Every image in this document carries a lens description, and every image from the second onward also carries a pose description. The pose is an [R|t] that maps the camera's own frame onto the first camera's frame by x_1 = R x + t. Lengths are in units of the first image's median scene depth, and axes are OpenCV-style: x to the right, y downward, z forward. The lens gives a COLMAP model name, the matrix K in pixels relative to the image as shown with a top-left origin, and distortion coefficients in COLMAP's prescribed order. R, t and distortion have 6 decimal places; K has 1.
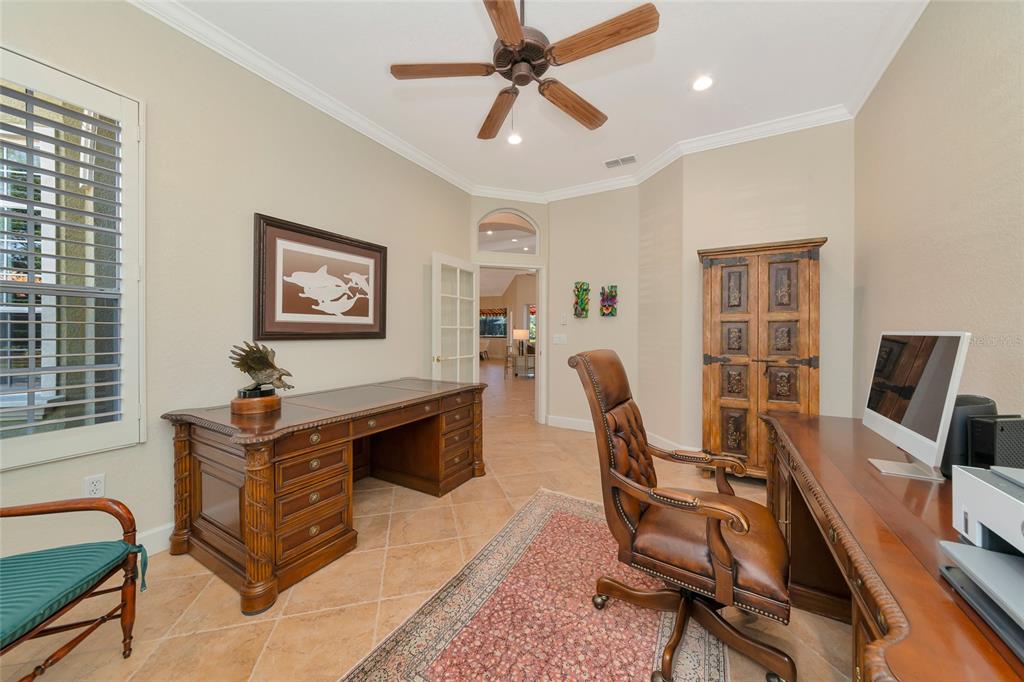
lens RADIAL K [[364.4, 0, 514.1], [0, 364.4, 333.8], [0, 0, 1]] dist [-0.000216, -0.000078]
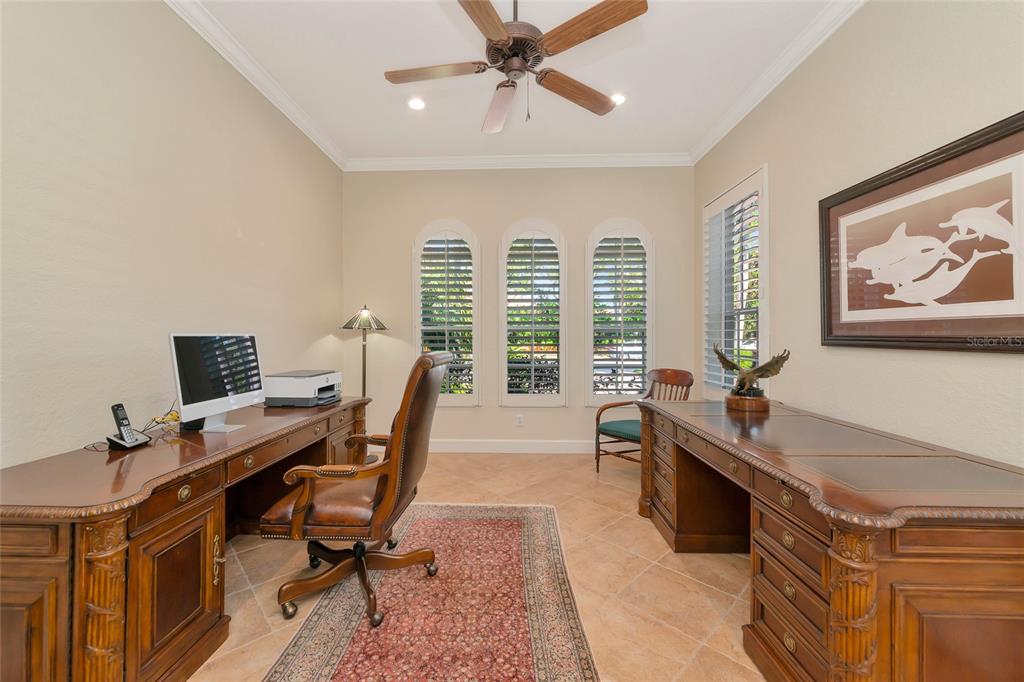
lens RADIAL K [[401.5, 0, 512.0], [0, 401.5, 341.0], [0, 0, 1]] dist [-0.008958, 0.000043]
pose [[-0.877994, 0.004109, -0.478654, 0.348343], [-0.004851, 0.999835, 0.017481, -0.005136], [0.478648, 0.017670, -0.877829, 1.277531]]
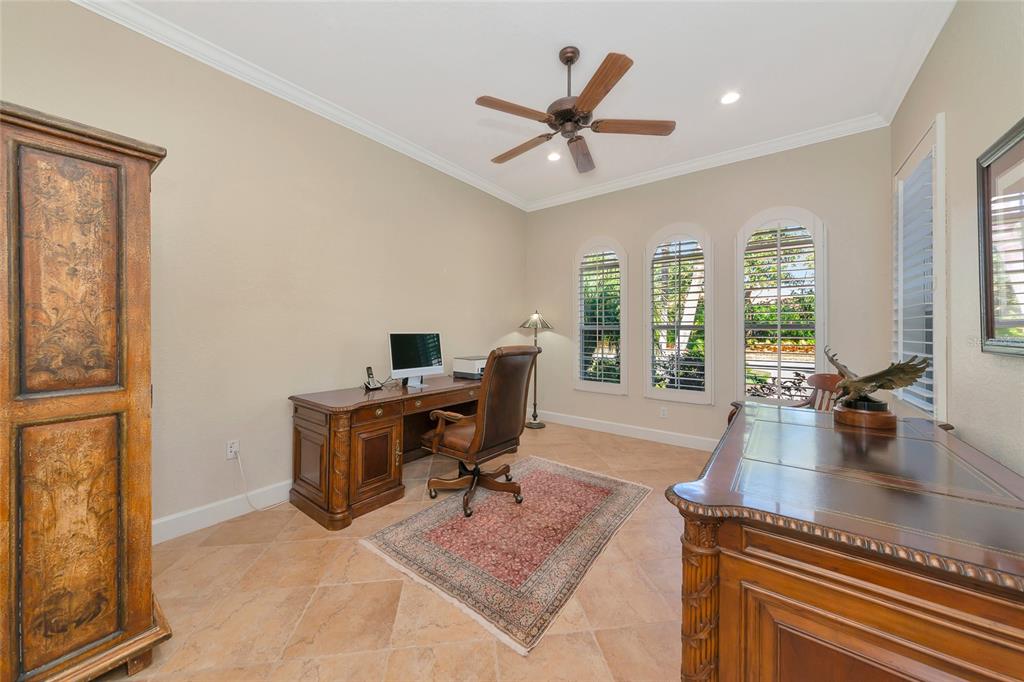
lens RADIAL K [[364.4, 0, 514.1], [0, 364.4, 333.8], [0, 0, 1]] dist [-0.000216, -0.000078]
pose [[-0.992310, -0.008354, 0.123497, 0.031674], [-0.006829, 0.999895, 0.012768, -0.014666], [-0.123590, 0.011826, -0.992263, 1.502832]]
